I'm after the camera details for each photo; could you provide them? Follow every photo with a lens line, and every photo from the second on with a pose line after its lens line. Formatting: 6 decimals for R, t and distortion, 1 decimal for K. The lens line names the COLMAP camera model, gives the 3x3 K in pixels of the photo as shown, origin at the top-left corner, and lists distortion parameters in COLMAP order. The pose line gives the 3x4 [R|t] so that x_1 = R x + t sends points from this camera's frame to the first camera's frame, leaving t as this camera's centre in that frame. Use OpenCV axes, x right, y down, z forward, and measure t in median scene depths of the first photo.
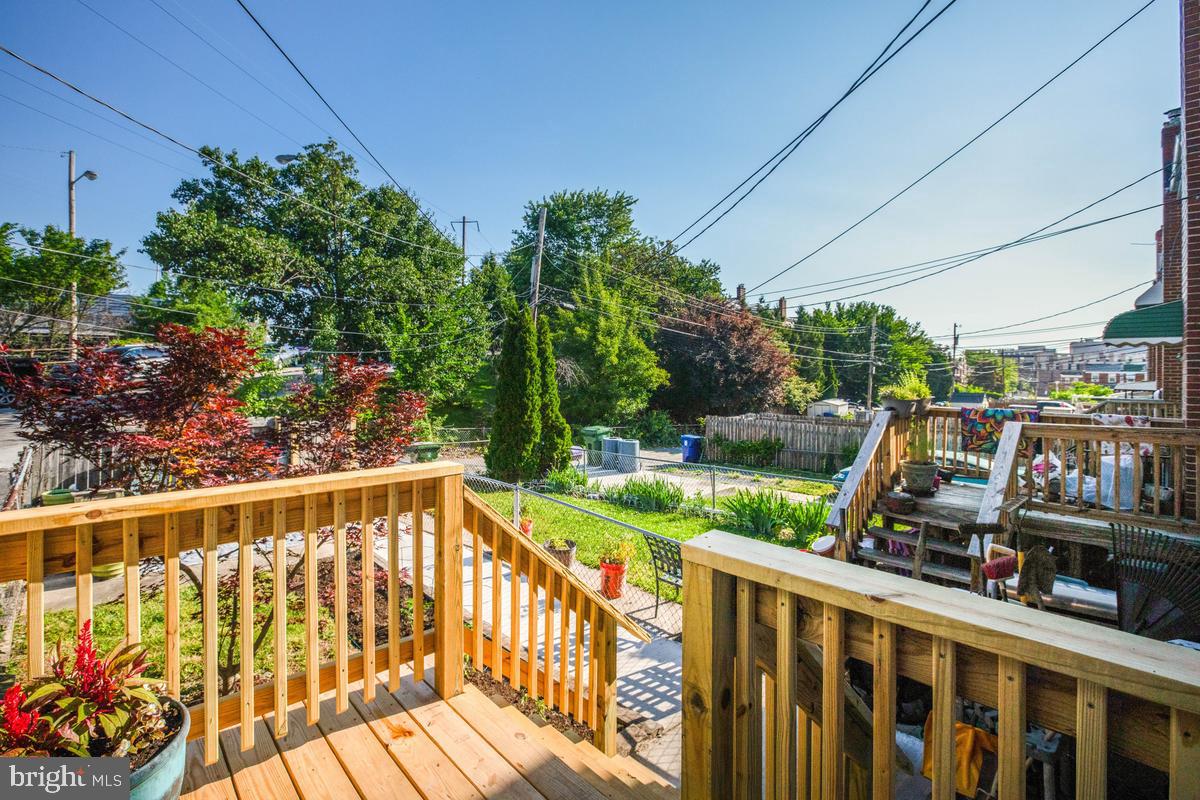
lens RADIAL K [[545.9, 0, 602.2], [0, 545.9, 377.6], [0, 0, 1]] dist [-0.002721, -0.000176]
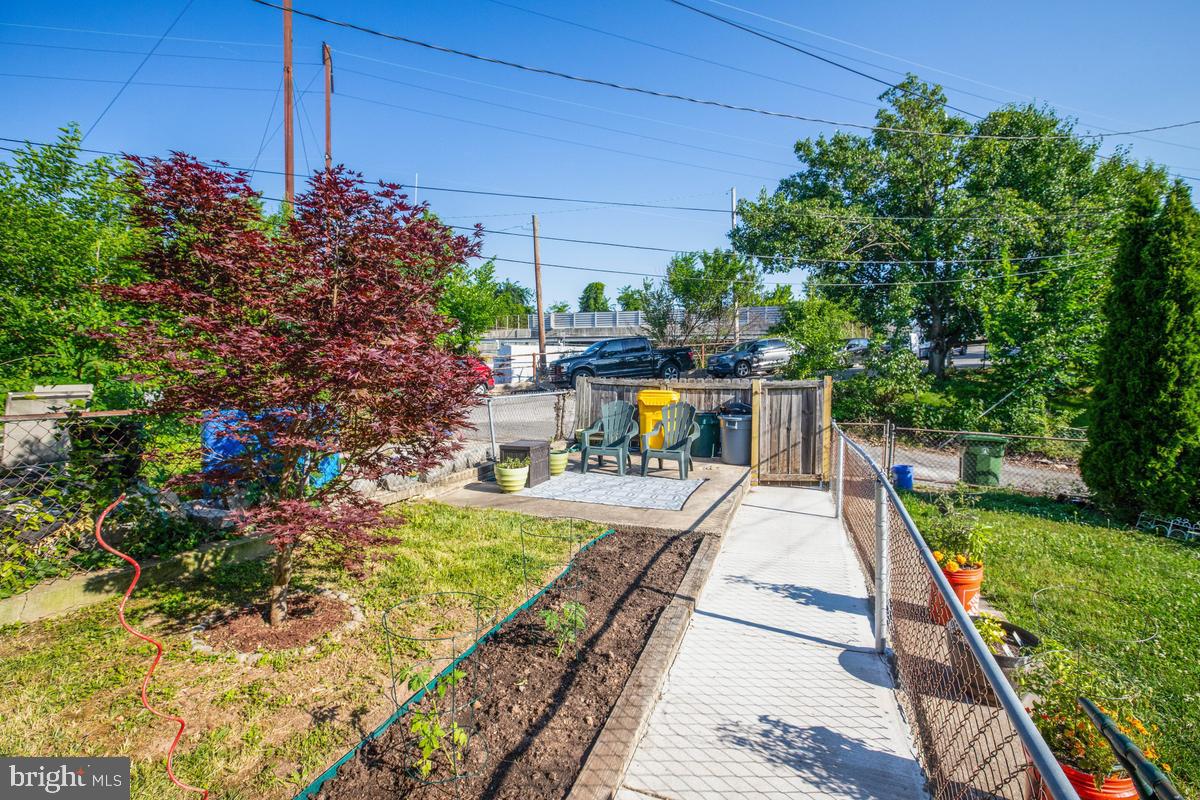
lens RADIAL K [[545.9, 0, 602.2], [0, 545.9, 377.6], [0, 0, 1]] dist [-0.002721, -0.000176]
pose [[0.453896, 0.005443, -0.891038, 0.047021], [-0.004609, 0.999982, 0.003760, 0.034331], [0.891043, 0.002400, 0.453913, 0.178371]]
